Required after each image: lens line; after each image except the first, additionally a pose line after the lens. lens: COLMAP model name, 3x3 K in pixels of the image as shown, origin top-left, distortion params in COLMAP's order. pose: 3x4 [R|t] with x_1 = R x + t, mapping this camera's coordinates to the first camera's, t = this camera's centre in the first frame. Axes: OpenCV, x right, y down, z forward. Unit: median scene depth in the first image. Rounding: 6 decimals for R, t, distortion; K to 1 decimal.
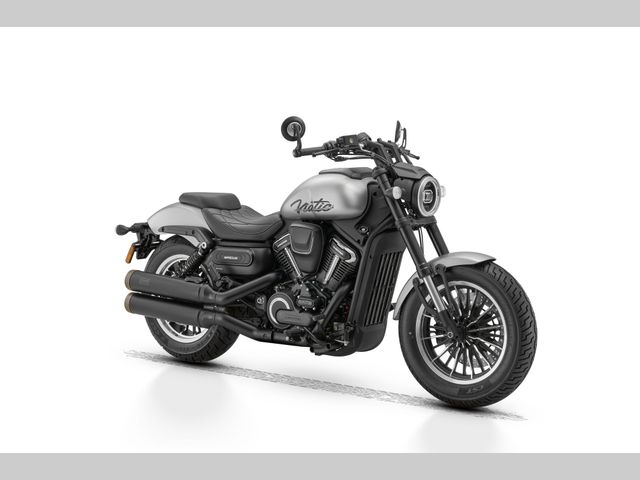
lens RADIAL K [[1369.9, 0, 320.0], [0, 1369.9, 240.0], [0, 0, 1]] dist [-0.349114, -0.006483]
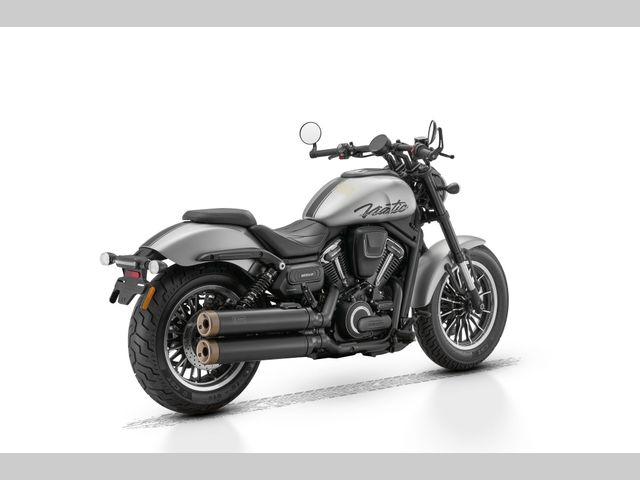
lens RADIAL K [[1369.9, 0, 320.0], [0, 1369.9, 240.0], [0, 0, 1]] dist [-0.349114, -0.006483]
pose [[0.156301, -0.098582, 0.982777, -0.978826], [0.063213, 0.993965, 0.089651, -0.092788], [-0.985685, 0.048112, 0.161589, 0.868323]]
